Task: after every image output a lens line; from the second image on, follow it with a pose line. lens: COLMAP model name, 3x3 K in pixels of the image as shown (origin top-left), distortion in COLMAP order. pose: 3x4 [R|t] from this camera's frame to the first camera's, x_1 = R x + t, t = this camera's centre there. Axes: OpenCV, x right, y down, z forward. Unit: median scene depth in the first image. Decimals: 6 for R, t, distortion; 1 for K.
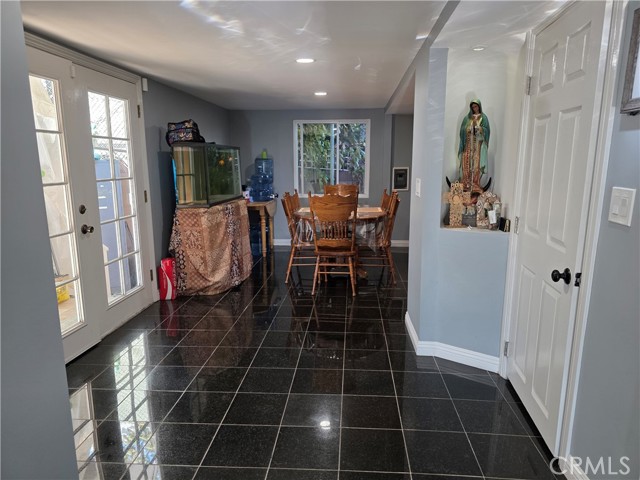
lens RADIAL K [[436.2, 0, 320.0], [0, 436.2, 240.0], [0, 0, 1]] dist [0.016332, -0.003965]
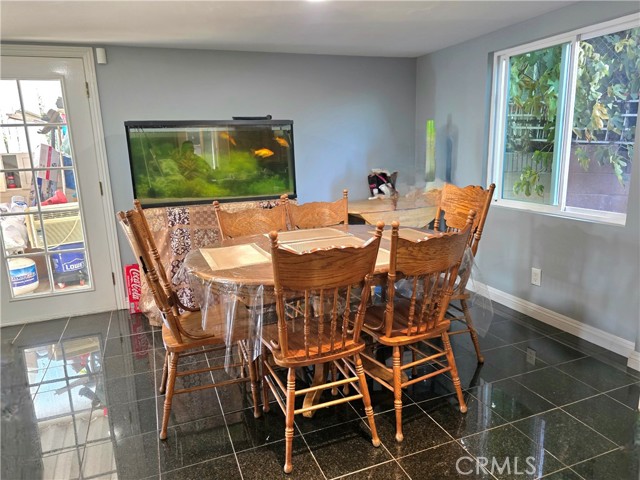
lens RADIAL K [[436.2, 0, 320.0], [0, 436.2, 240.0], [0, 0, 1]] dist [0.016332, -0.003965]
pose [[0.420773, 0.180899, -0.888947, 0.529571], [-0.131287, 0.981743, 0.137639, -0.161655], [0.897616, 0.058793, 0.436840, 0.928273]]
